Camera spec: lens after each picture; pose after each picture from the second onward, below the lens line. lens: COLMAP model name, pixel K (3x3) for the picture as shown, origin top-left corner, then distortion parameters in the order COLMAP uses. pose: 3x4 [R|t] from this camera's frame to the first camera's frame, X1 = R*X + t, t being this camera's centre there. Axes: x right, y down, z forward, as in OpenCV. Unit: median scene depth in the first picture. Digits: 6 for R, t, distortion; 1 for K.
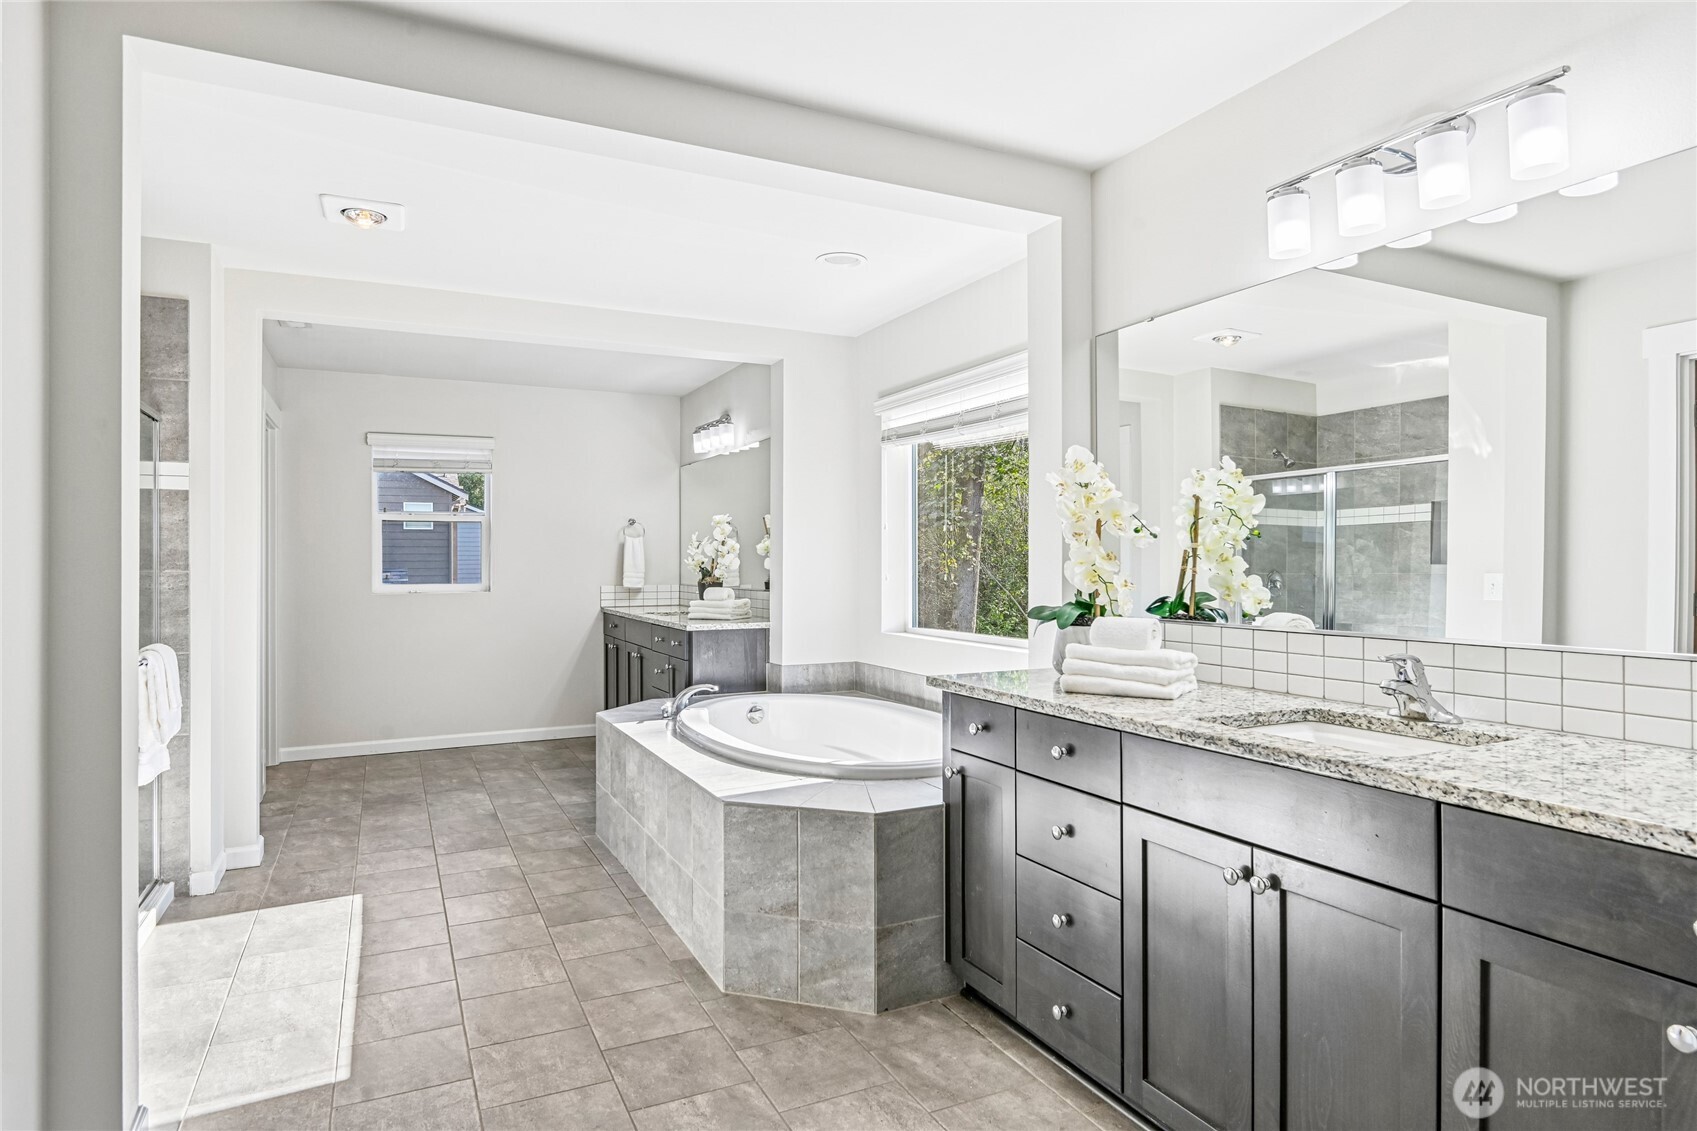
lens RADIAL K [[941.1, 0, 848.5], [0, 941.1, 565.5], [0, 0, 1]] dist [0.000668, -0.000107]
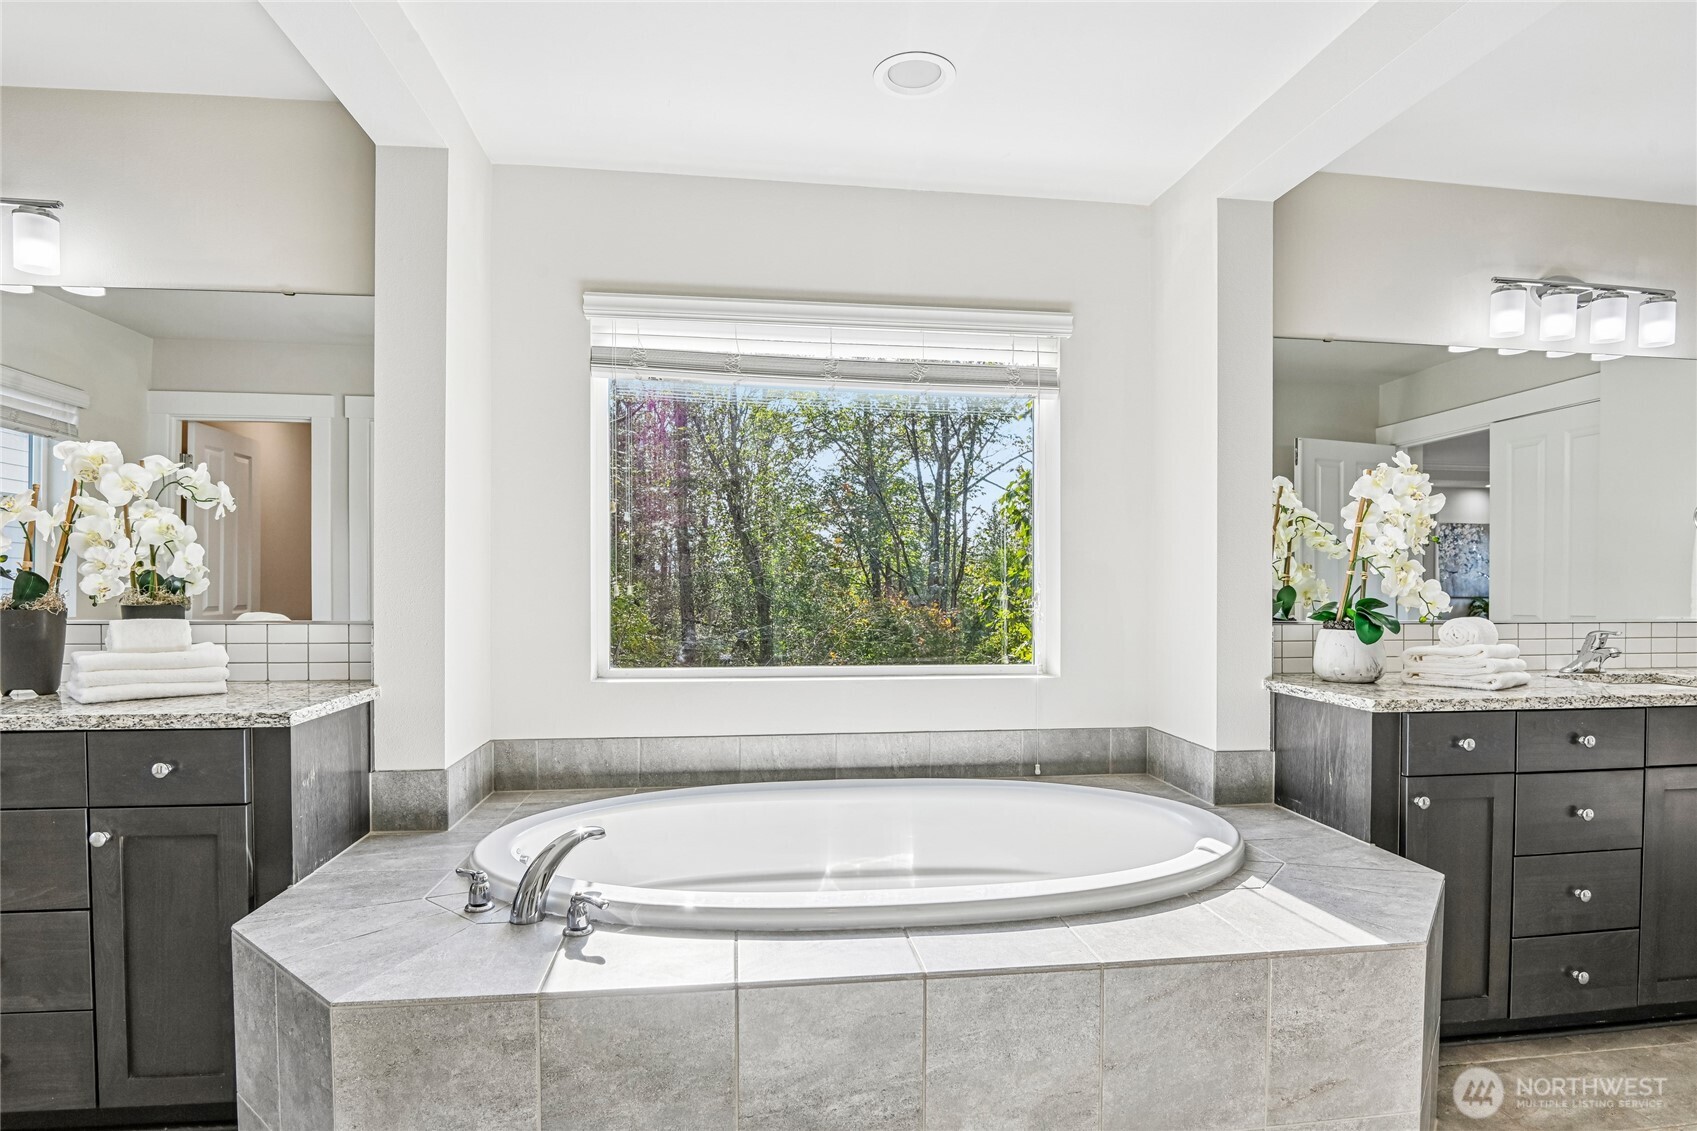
lens RADIAL K [[913.0, 0, 848.5], [0, 913.0, 565.5], [0, 0, 1]] dist [-0.021599, 0.000052]
pose [[0.319053, 0.030735, 0.947238, -0.816157], [-0.000312, 0.999477, -0.032325, 0.026109], [-0.947737, 0.010018, 0.318896, 1.185435]]
